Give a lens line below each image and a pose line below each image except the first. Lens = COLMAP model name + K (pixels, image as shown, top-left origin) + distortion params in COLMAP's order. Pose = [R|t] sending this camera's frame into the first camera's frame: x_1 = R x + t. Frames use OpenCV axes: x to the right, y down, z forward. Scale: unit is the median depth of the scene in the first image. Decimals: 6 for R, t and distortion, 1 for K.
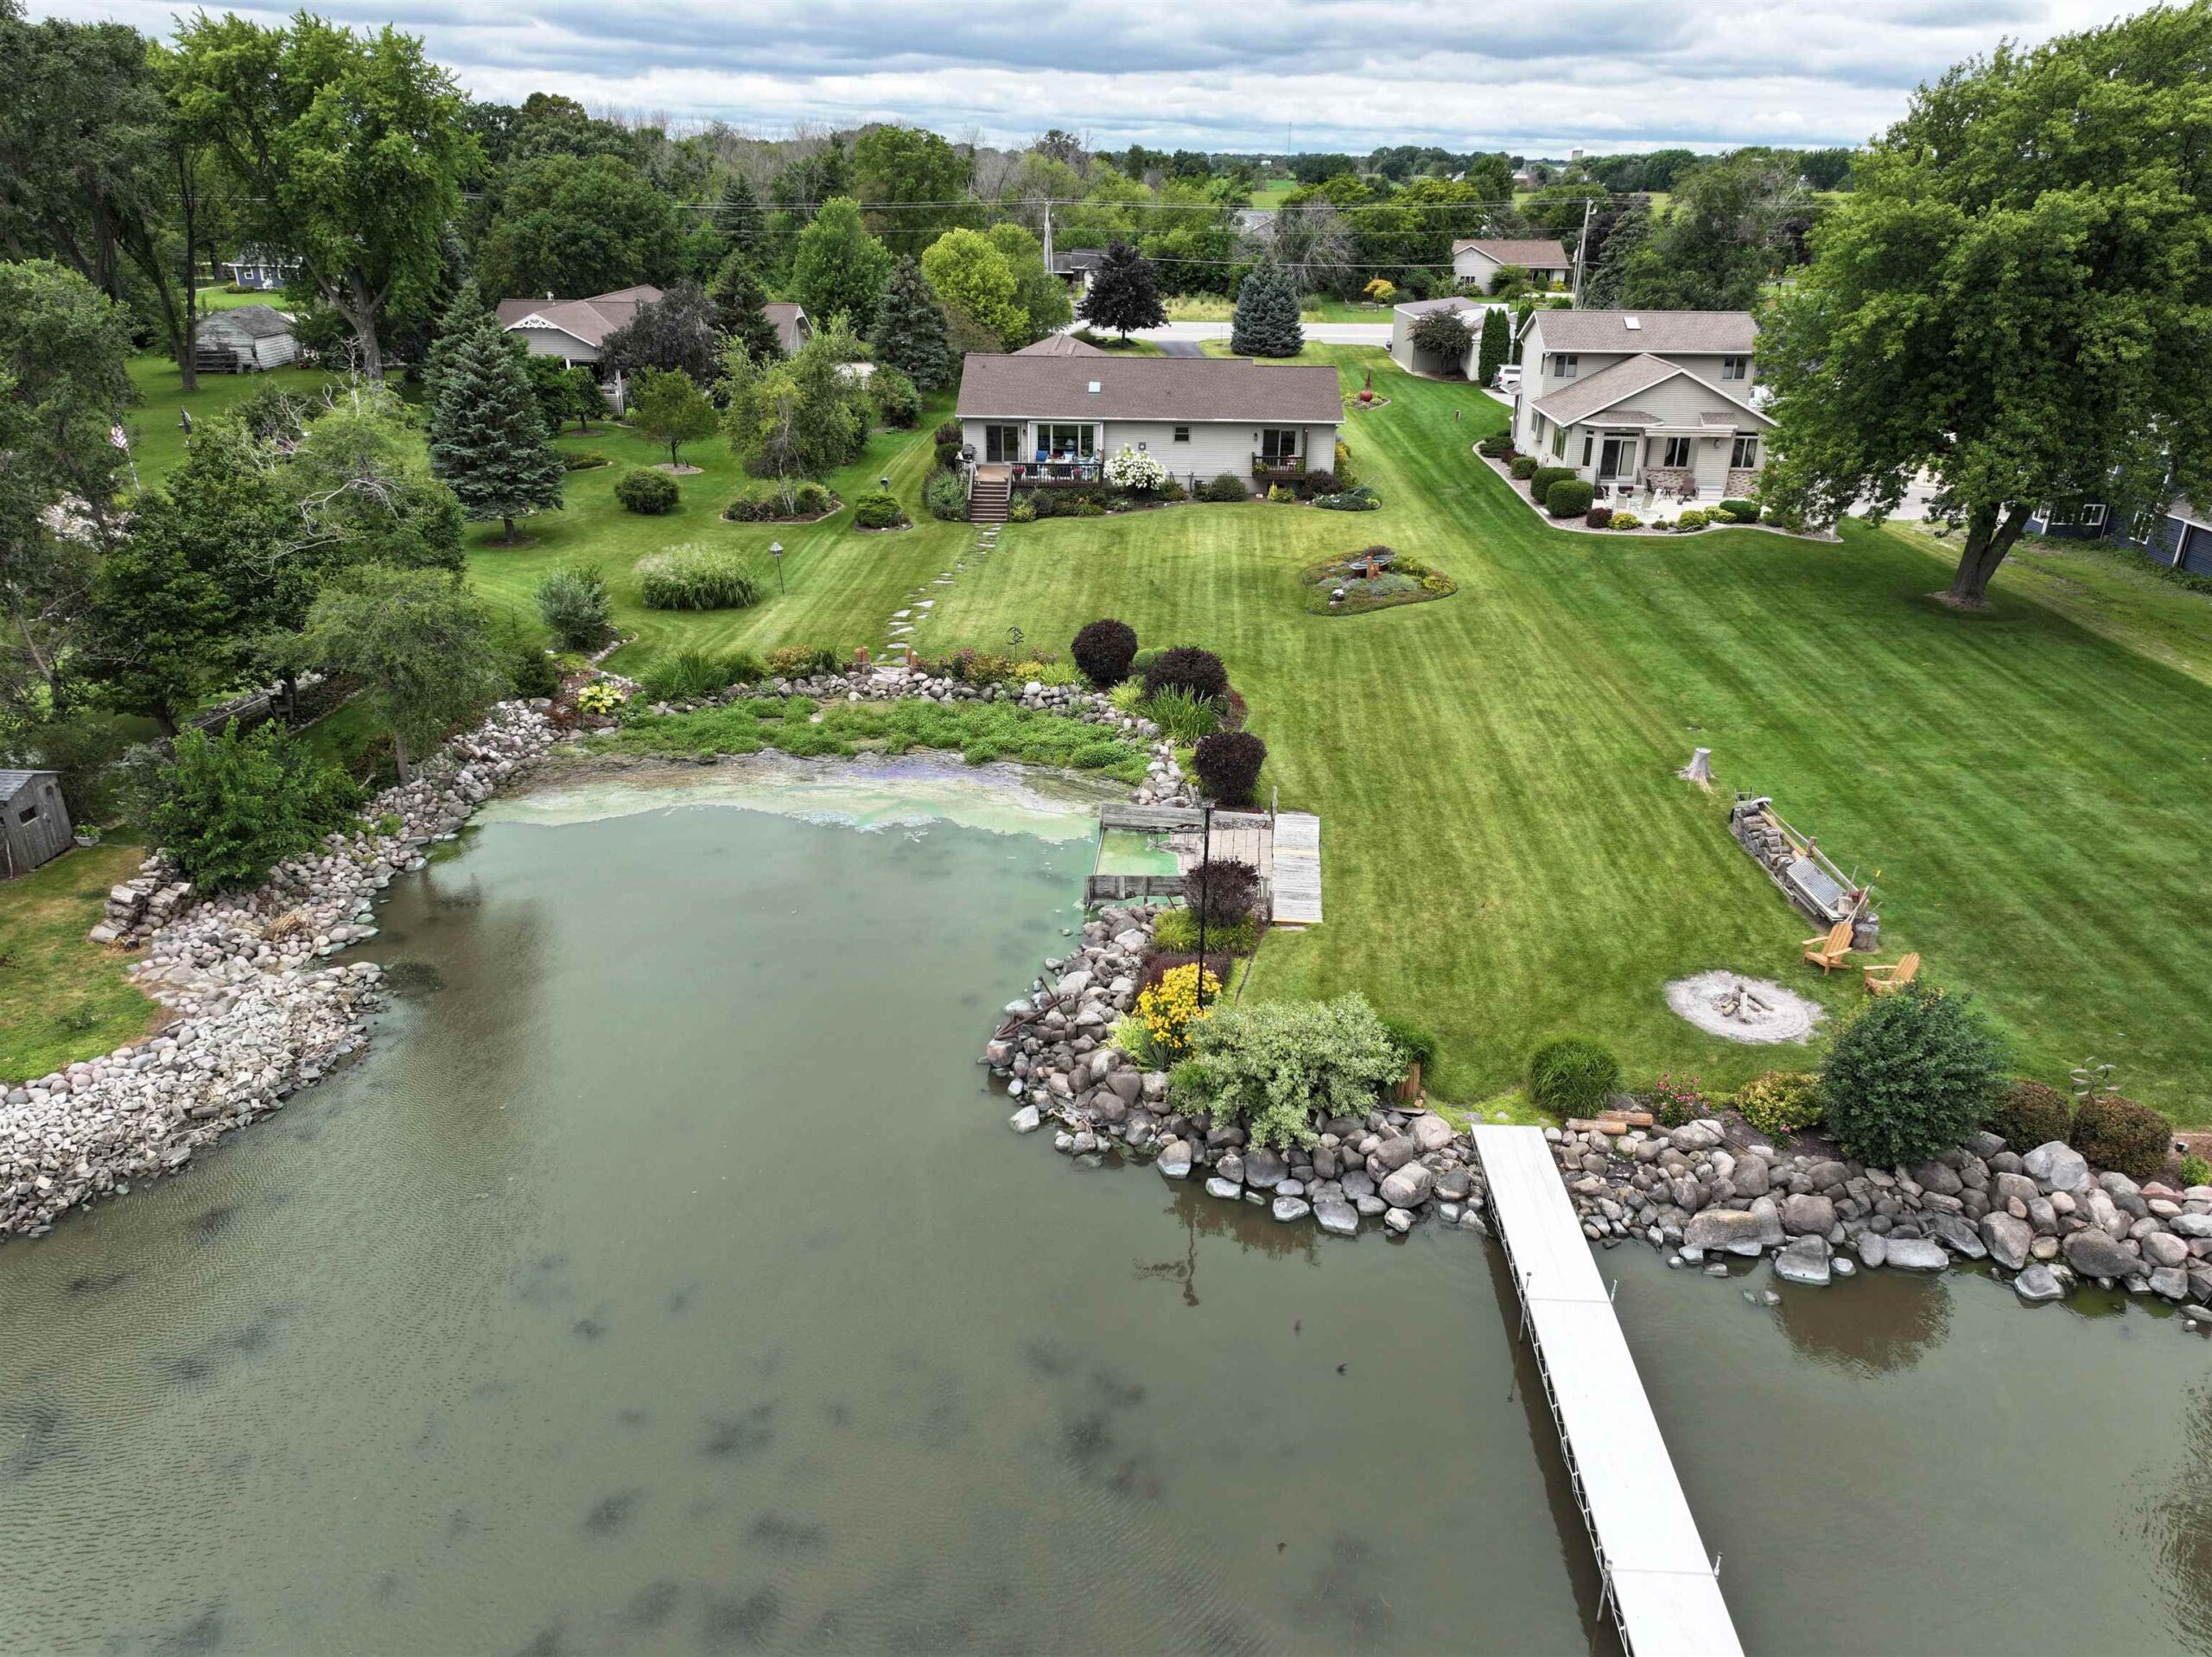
lens RADIAL K [[1544.5, 0, 1114.9], [0, 1544.5, 681.8], [0, 0, 1]] dist [-0.002832, -0.003384]
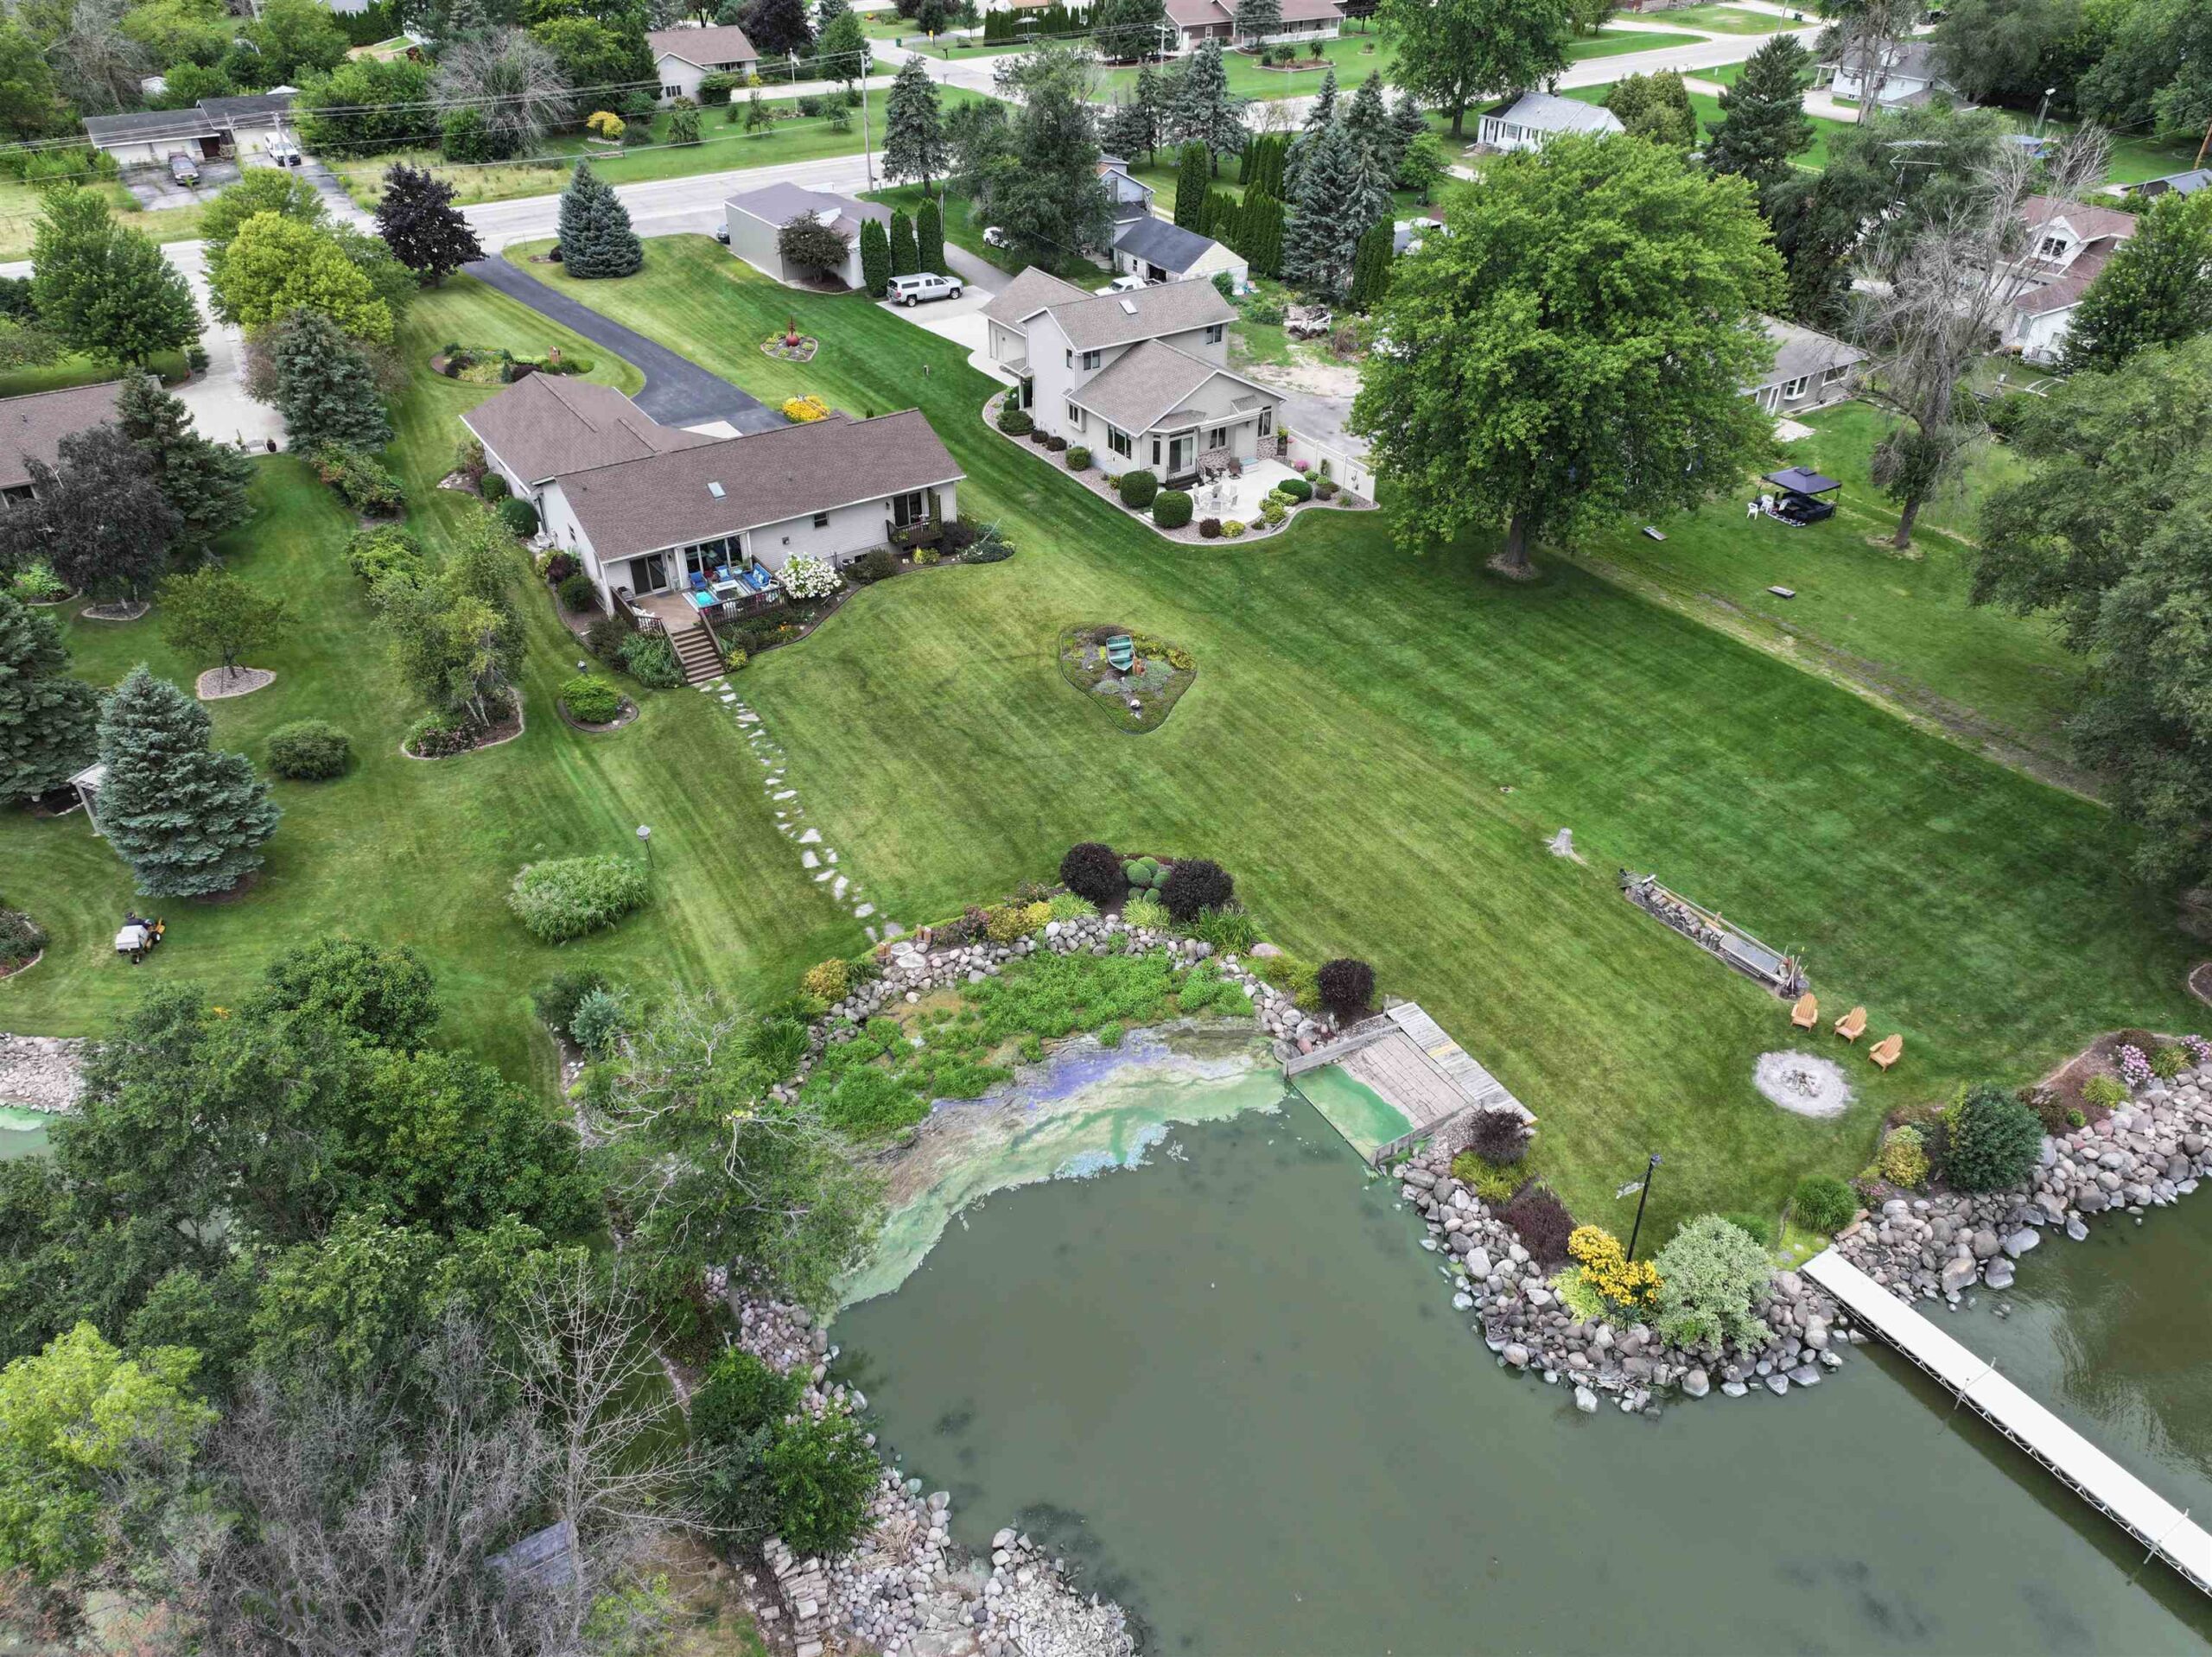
lens RADIAL K [[1544.5, 0, 1114.9], [0, 1544.5, 681.8], [0, 0, 1]] dist [-0.002832, -0.003384]
pose [[0.829866, -0.293412, 0.474586, -0.242471], [0.196090, 0.949679, 0.244252, -0.211332], [-0.522371, -0.109635, 0.845641, 0.021104]]
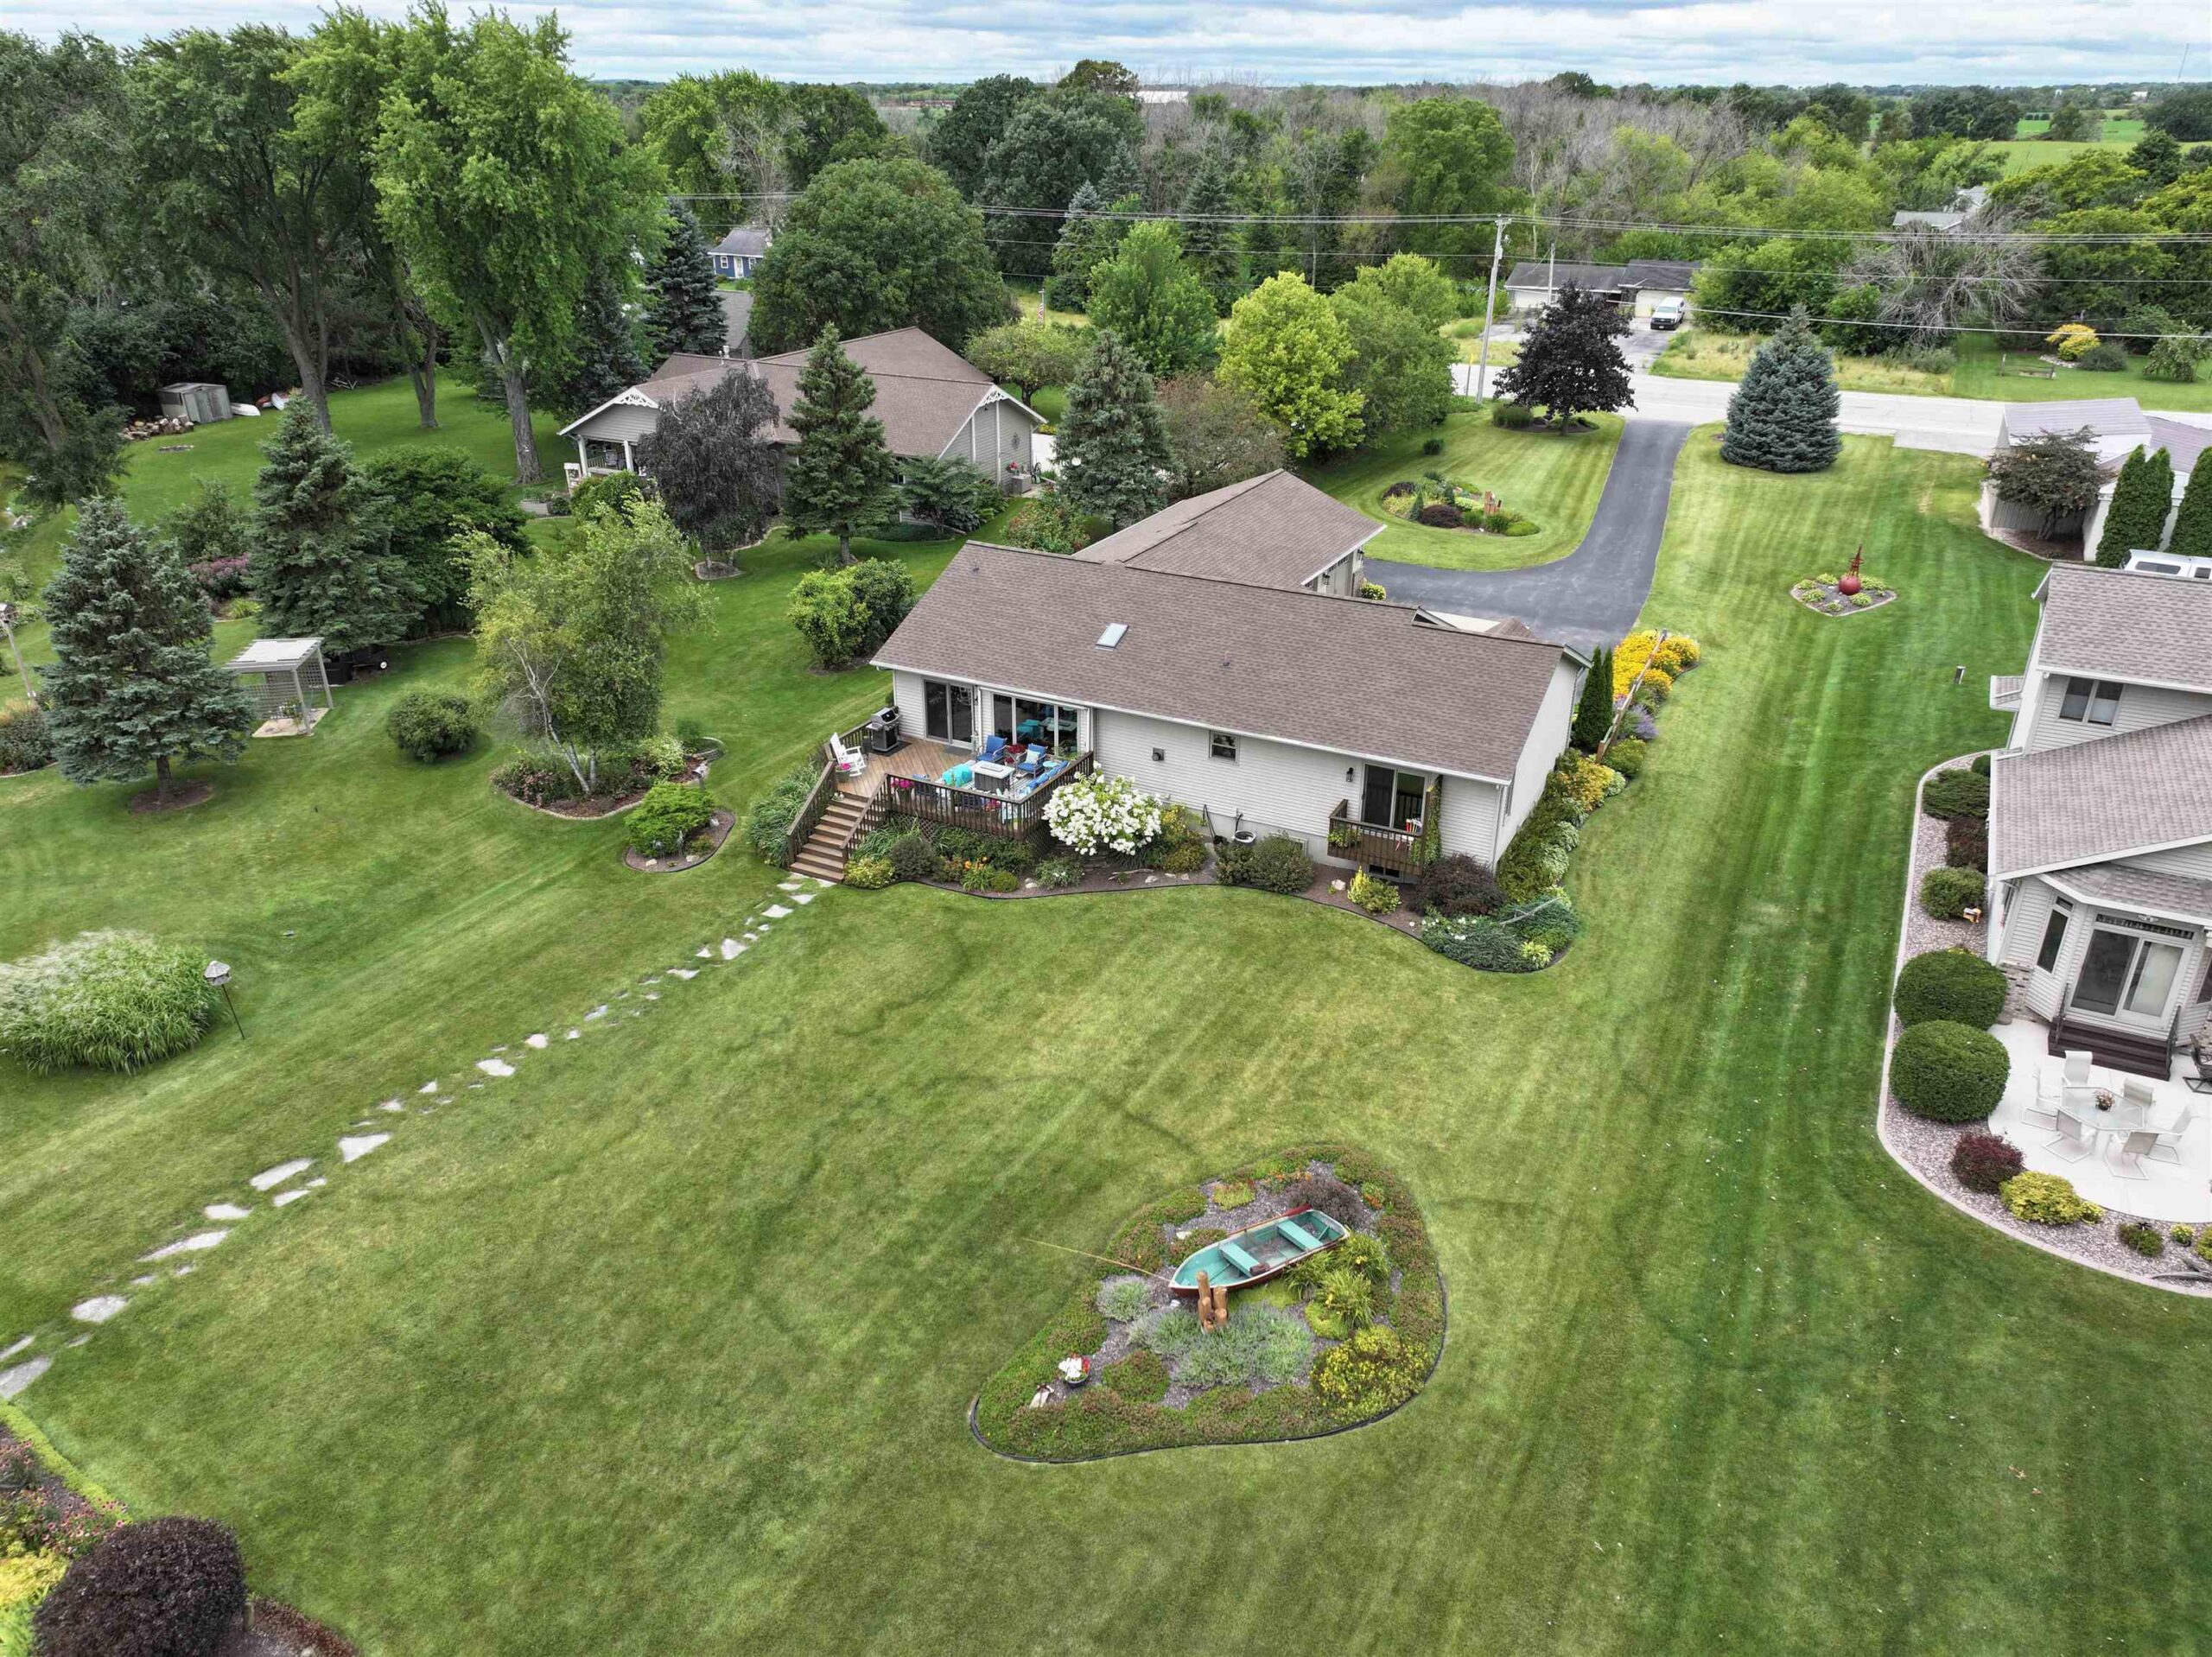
lens RADIAL K [[1556.5, 0, 1040.4], [0, 1556.5, 781.6], [0, 0, 1]] dist [0.005072, 0.003000]
pose [[0.894853, 0.172185, -0.411813, 0.170858], [-0.138459, 0.984170, 0.110630, -0.157430], [0.424342, -0.041979, 0.904528, 0.361134]]
